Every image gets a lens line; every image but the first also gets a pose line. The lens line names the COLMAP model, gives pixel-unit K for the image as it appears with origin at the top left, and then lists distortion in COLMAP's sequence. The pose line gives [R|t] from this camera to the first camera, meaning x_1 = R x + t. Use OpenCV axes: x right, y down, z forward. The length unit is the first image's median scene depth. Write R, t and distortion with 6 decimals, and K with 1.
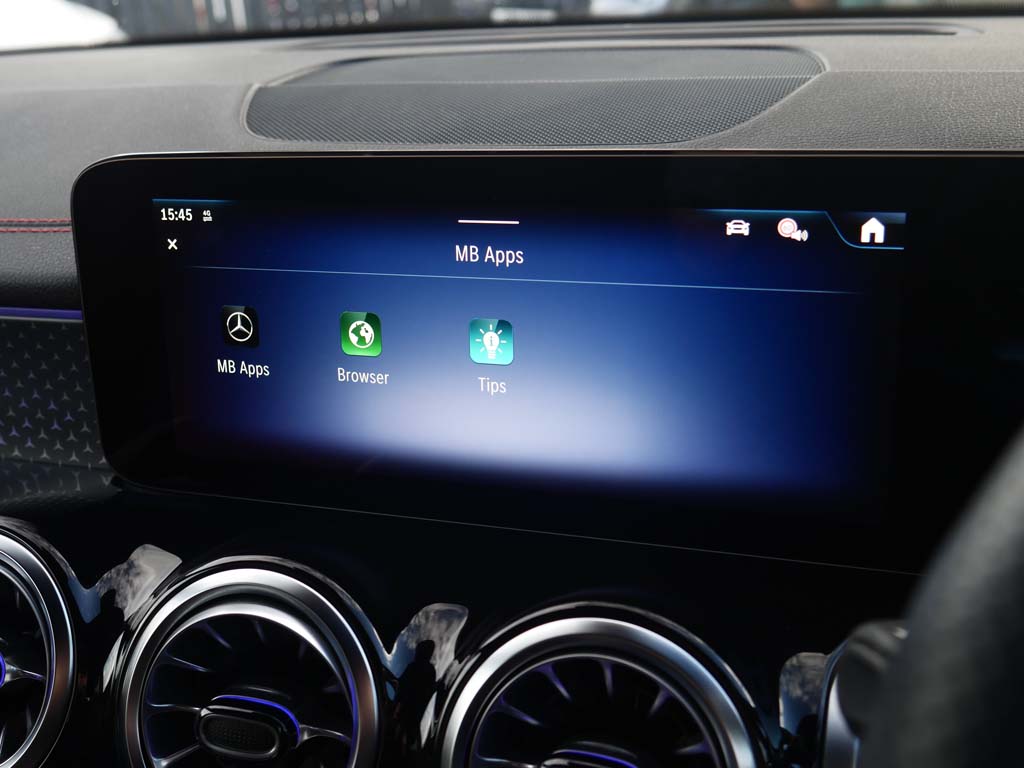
lens RADIAL K [[1202.9, 0, 507.8], [0, 1202.9, 389.6], [0, 0, 1]] dist [0.000873, 0.000000]
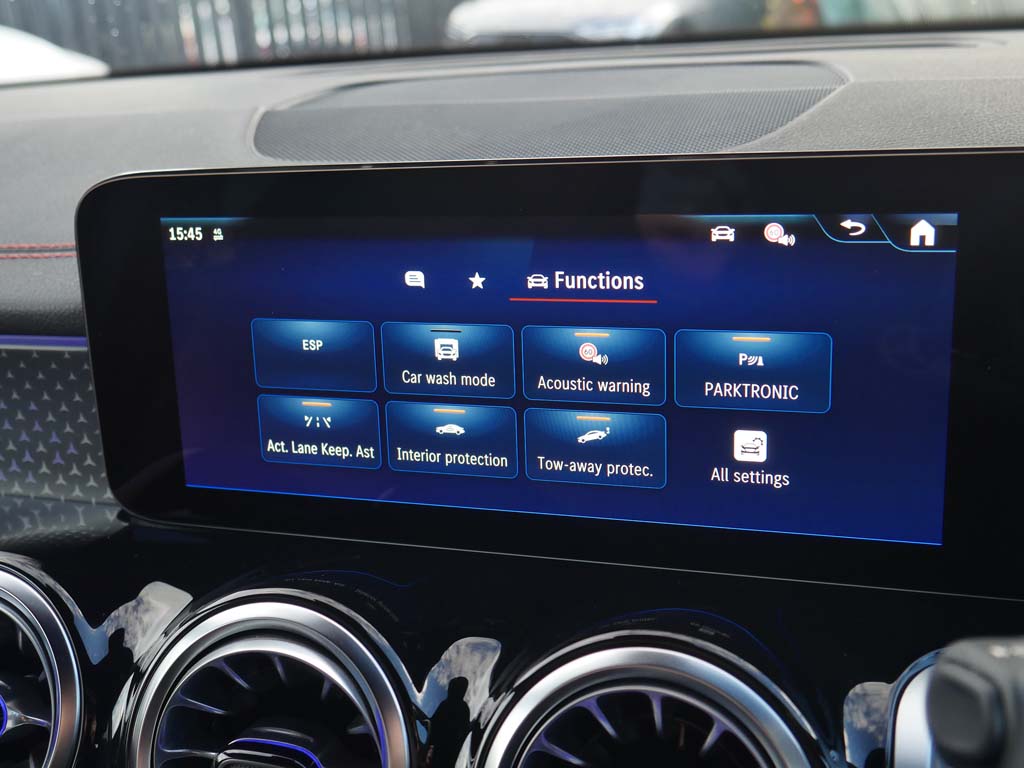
lens RADIAL K [[1202.9, 0, 507.6], [0, 1202.9, 384.9], [0, 0, 1]] dist [0.000873, 0.000000]
pose [[0.999866, -0.015273, 0.005947, -0.029505], [0.015494, 0.999113, -0.039144, 0.018097], [-0.005344, 0.039231, 0.999216, 0.050727]]
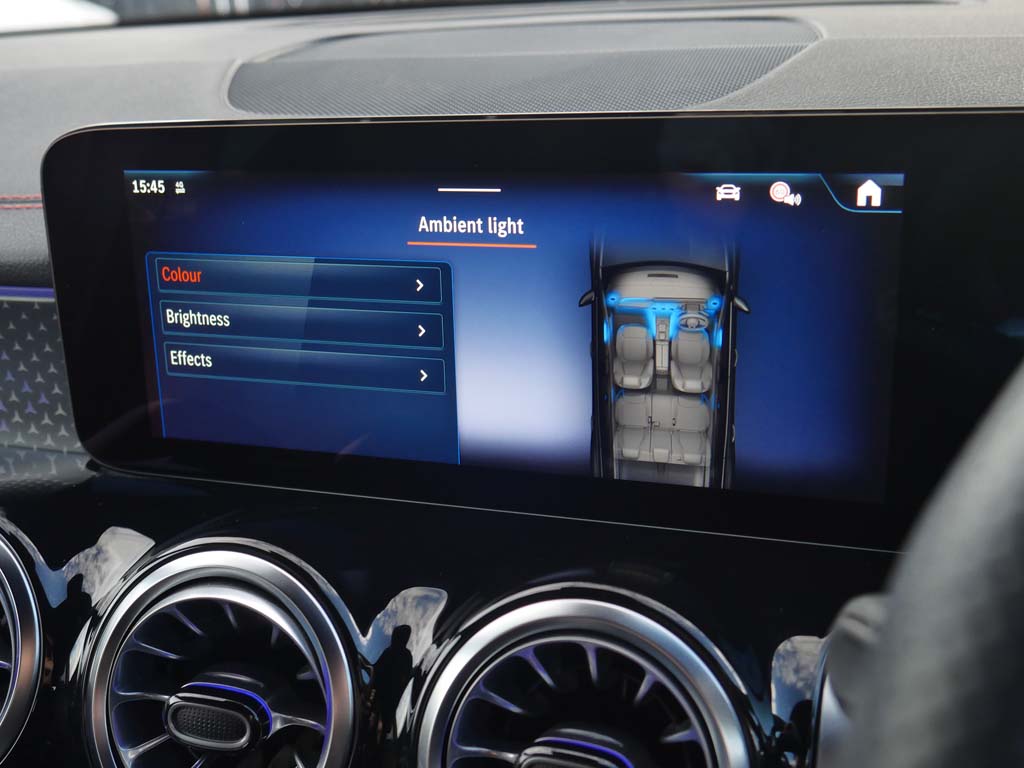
lens RADIAL K [[1202.9, 0, 504.9], [0, 1202.9, 388.0], [0, 0, 1]] dist [0.000873, 0.000000]
pose [[0.999965, -0.003571, -0.007585, 0.019482], [0.003574, 0.999994, 0.000398, 0.018681], [0.007584, -0.000425, 0.999971, 0.040671]]
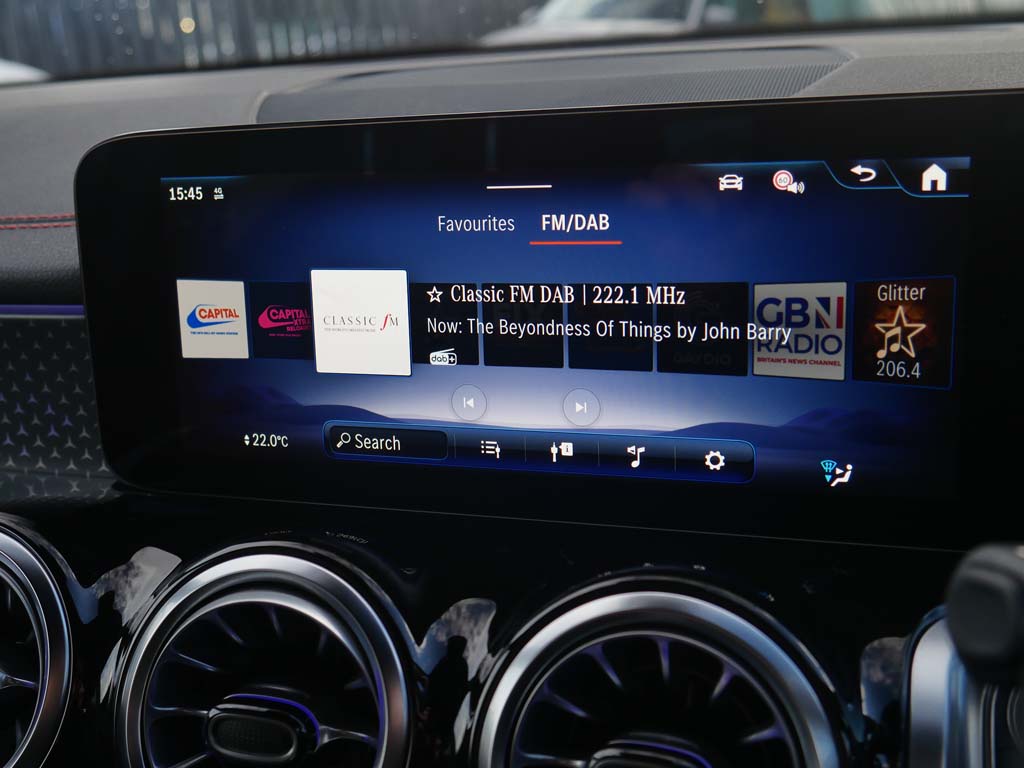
lens RADIAL K [[1202.9, 0, 509.0], [0, 1202.9, 381.8], [0, 0, 1]] dist [0.000873, 0.000000]
pose [[0.999936, -0.009427, 0.006209, -0.031755], [0.009883, 0.996903, -0.078021, 0.087606], [-0.005454, 0.078077, 0.996932, 0.074304]]
